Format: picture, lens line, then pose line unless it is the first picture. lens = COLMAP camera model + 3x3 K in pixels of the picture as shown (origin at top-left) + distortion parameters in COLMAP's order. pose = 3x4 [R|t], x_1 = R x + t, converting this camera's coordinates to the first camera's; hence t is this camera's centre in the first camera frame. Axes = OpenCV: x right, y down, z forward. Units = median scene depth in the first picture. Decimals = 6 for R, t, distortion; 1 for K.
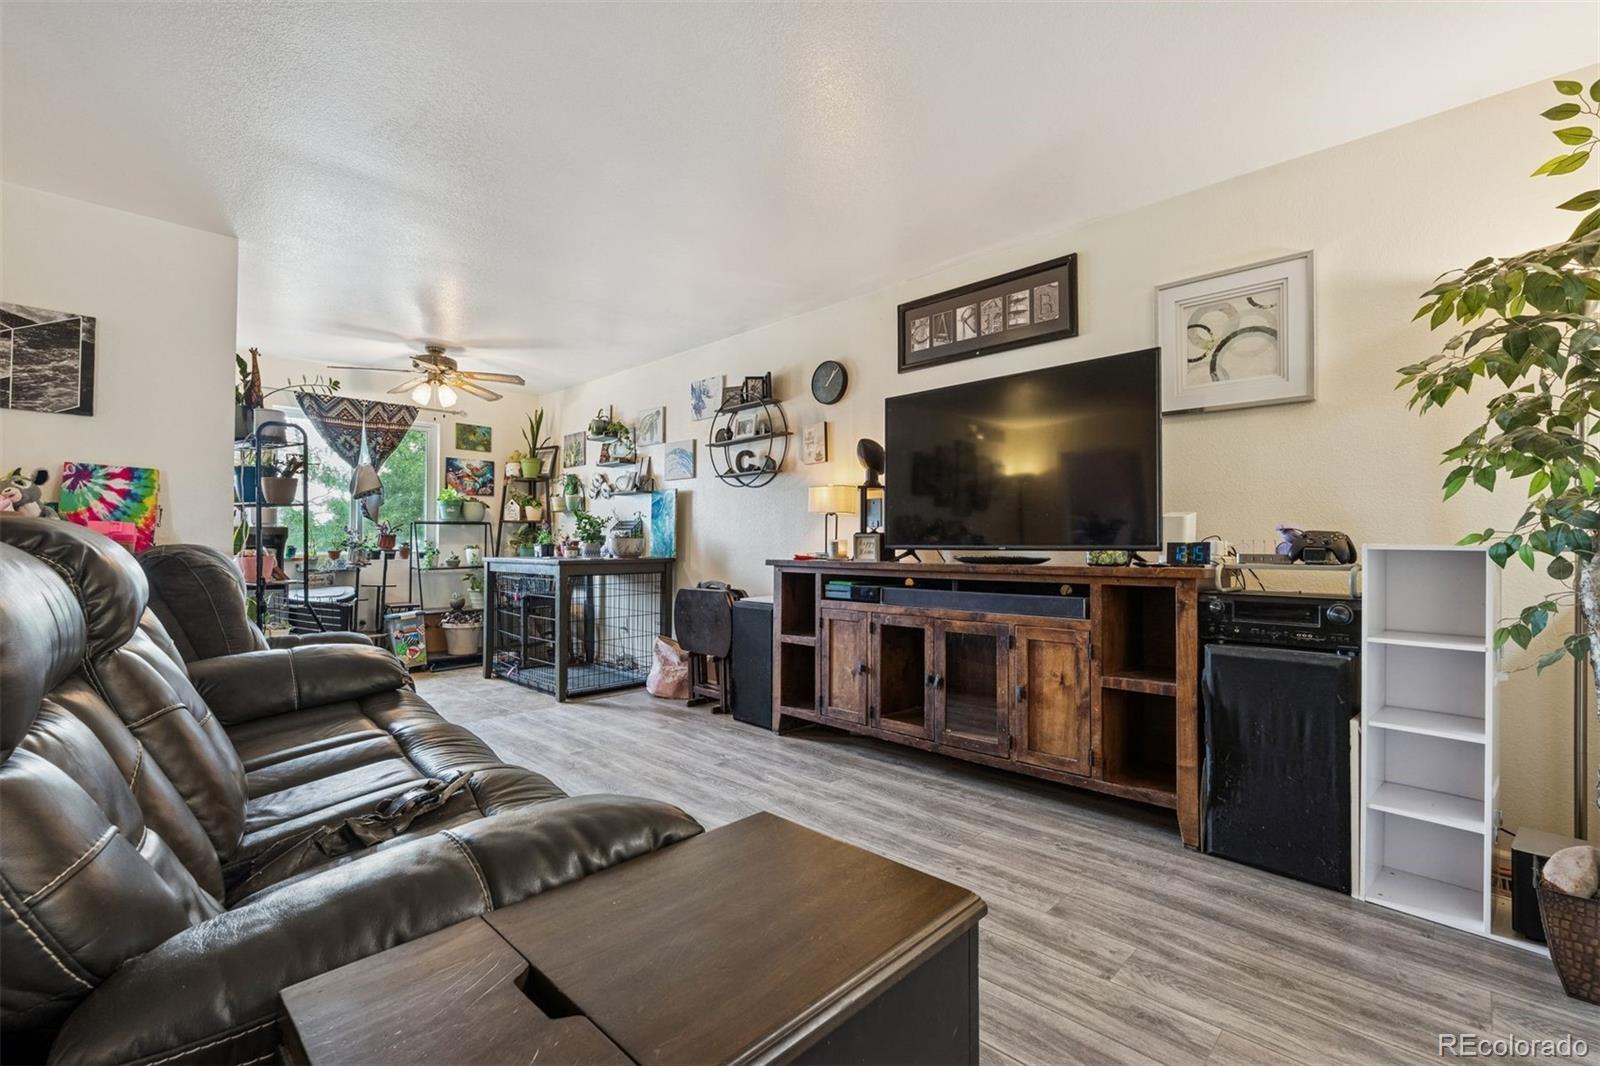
lens RADIAL K [[703.6, 0, 784.4], [0, 703.6, 536.0], [0, 0, 1]] dist [0.000404, -0.000571]
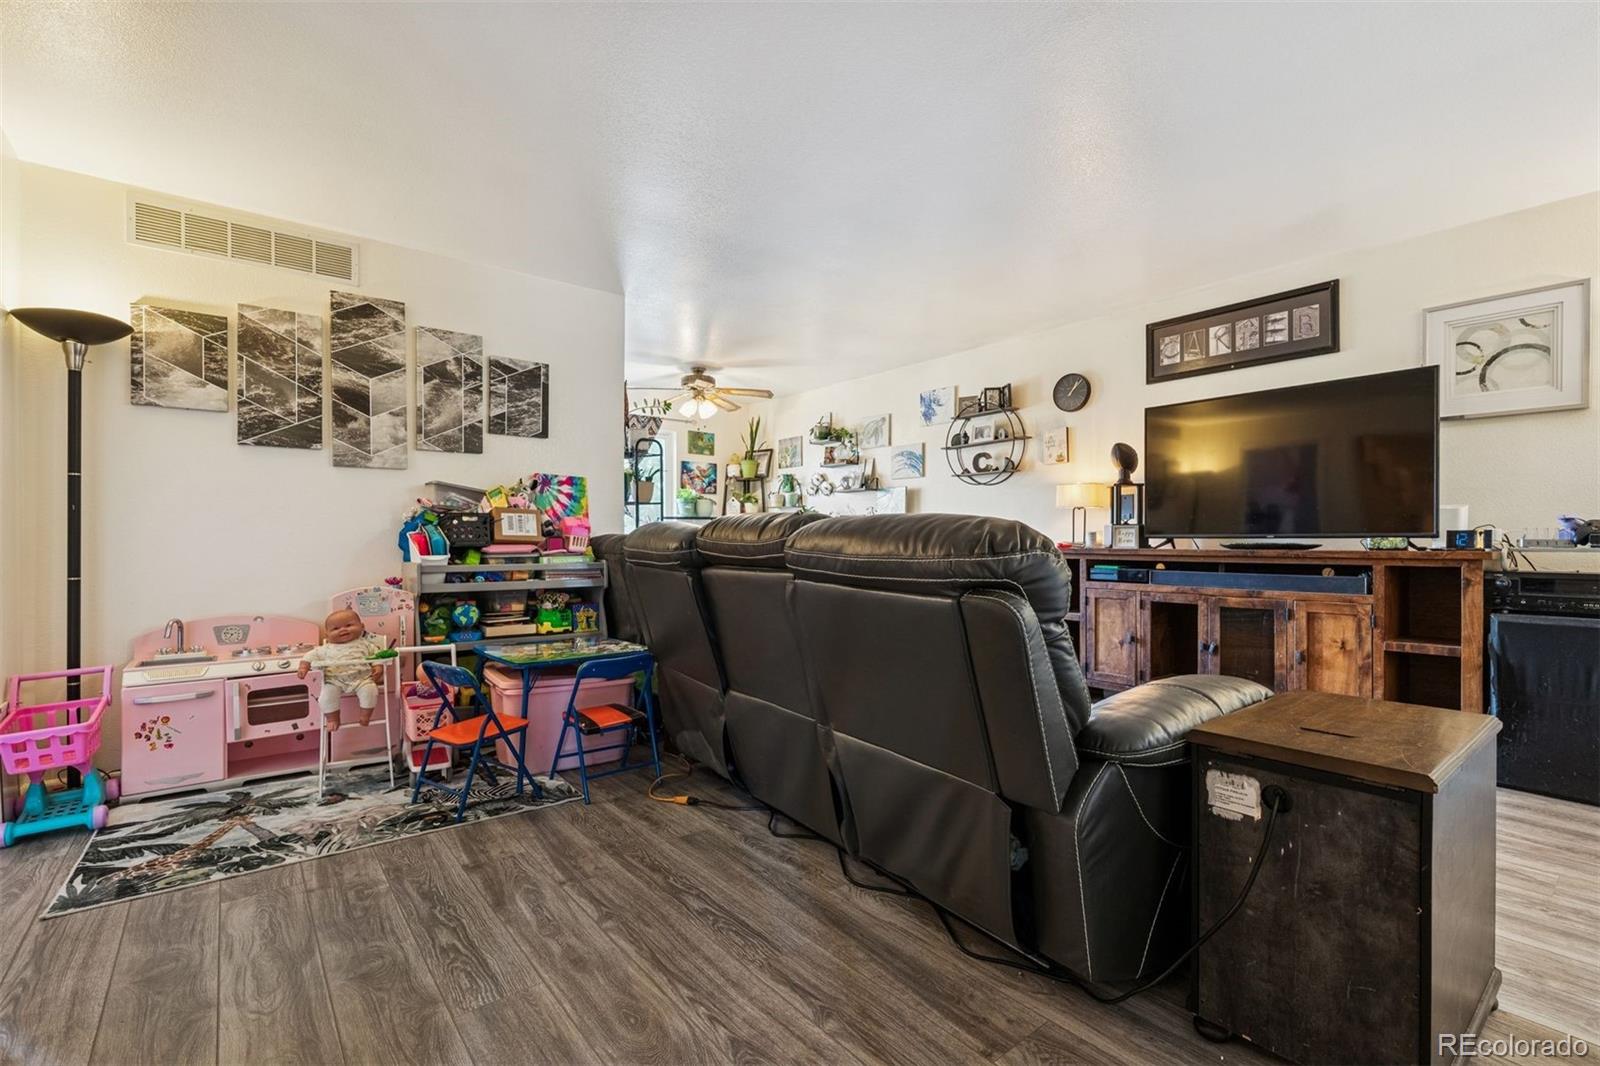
lens RADIAL K [[703.6, 0, 792.8], [0, 703.6, 545.2], [0, 0, 1]] dist [0.000404, -0.000571]
pose [[0.992937, -0.000167, -0.118641, -0.321374], [0.002682, 0.999775, 0.021041, 0.004939], [0.118611, -0.021210, 0.992714, -0.244267]]
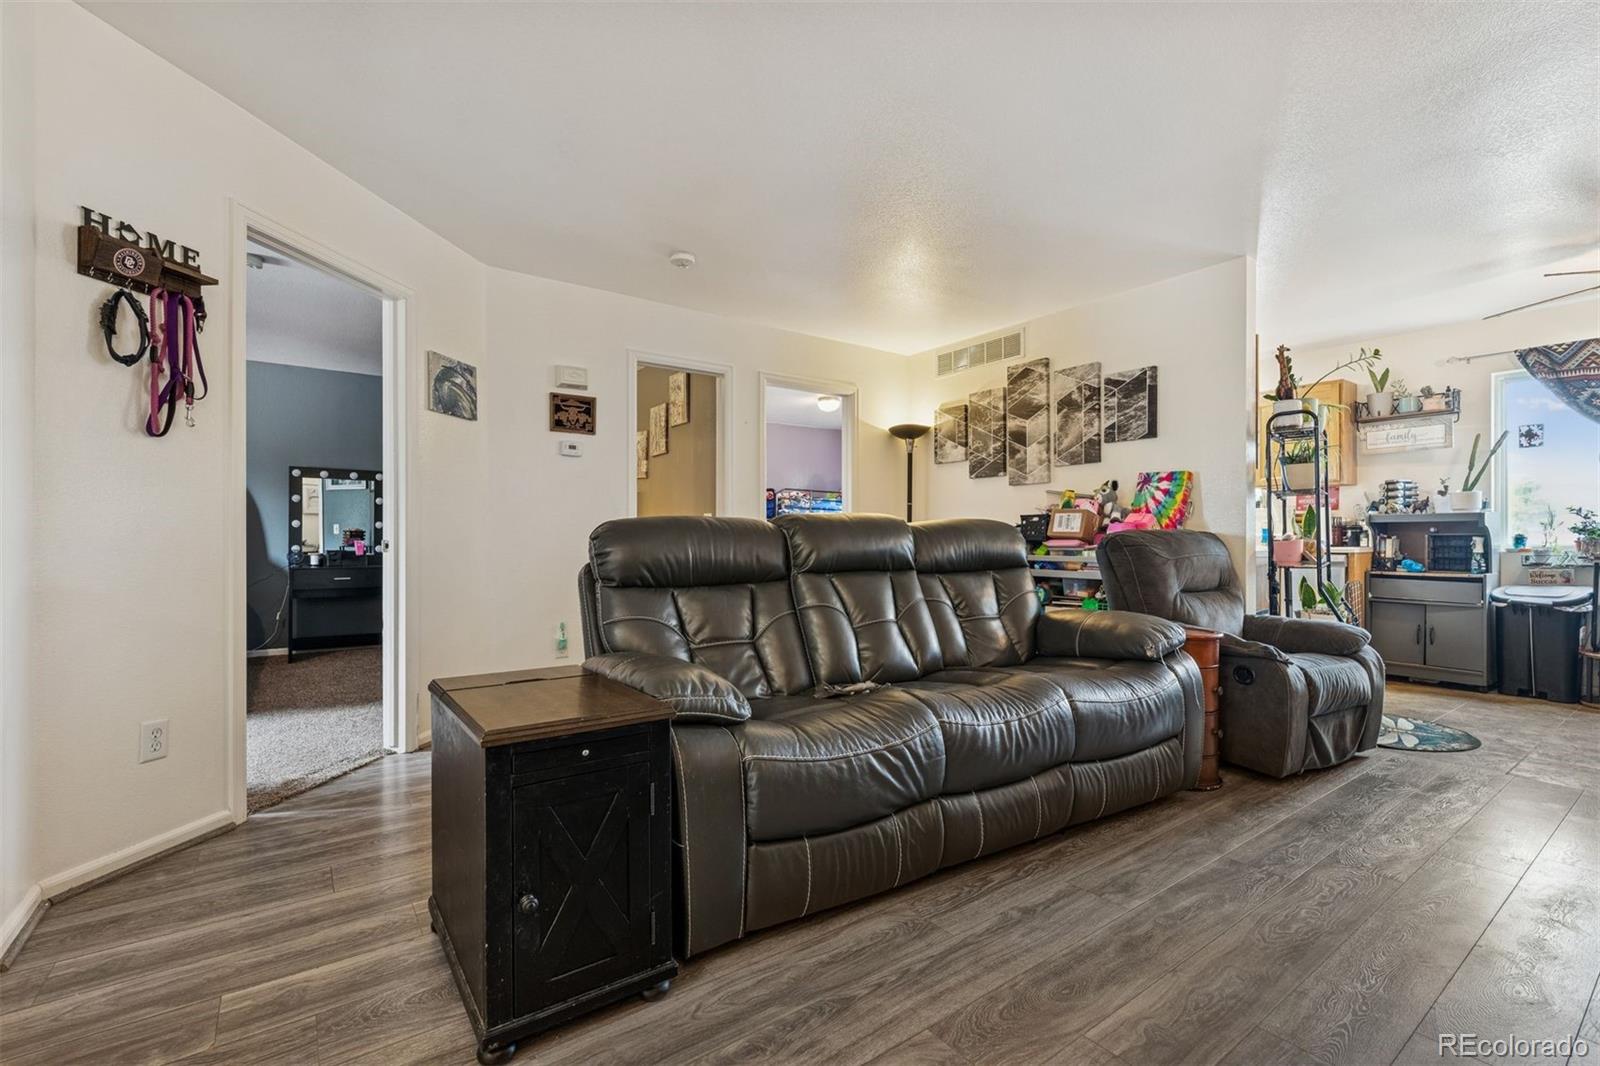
lens RADIAL K [[703.6, 0, 840.7], [0, 703.6, 538.9], [0, 0, 1]] dist [0.000404, -0.000571]
pose [[-0.127469, 0.001315, -0.991842, 0.407201], [0.011418, 0.999935, -0.000142, 0.018764], [0.991777, -0.011343, -0.127475, 0.498335]]
